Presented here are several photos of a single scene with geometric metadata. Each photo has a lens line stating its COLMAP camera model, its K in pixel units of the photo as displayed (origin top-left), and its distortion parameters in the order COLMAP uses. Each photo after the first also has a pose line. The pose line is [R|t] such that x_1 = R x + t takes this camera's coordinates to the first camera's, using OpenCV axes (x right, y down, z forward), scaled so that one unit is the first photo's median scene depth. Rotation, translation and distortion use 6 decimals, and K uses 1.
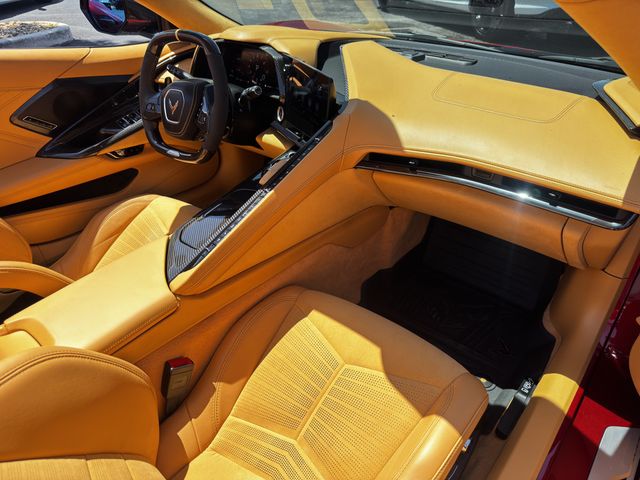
lens RADIAL K [[445.1, 0, 320.0], [0, 445.1, 240.0], [0, 0, 1]] dist [0.000185, -0.010856]
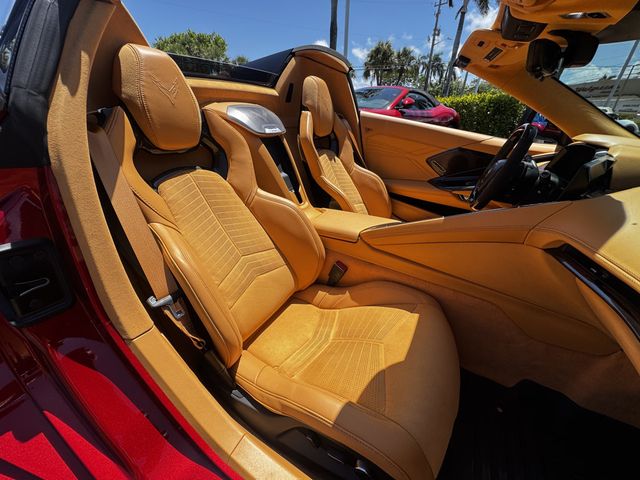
lens RADIAL K [[255.3, 0, 320.0], [0, 255.3, 240.0], [0, 0, 1]] dist [-0.008508, 0.000211]
pose [[0.198823, 0.464945, -0.862726, 0.482569], [-0.558283, 0.777237, 0.290211, -0.068452], [0.805474, 0.423944, 0.414104, 0.363250]]
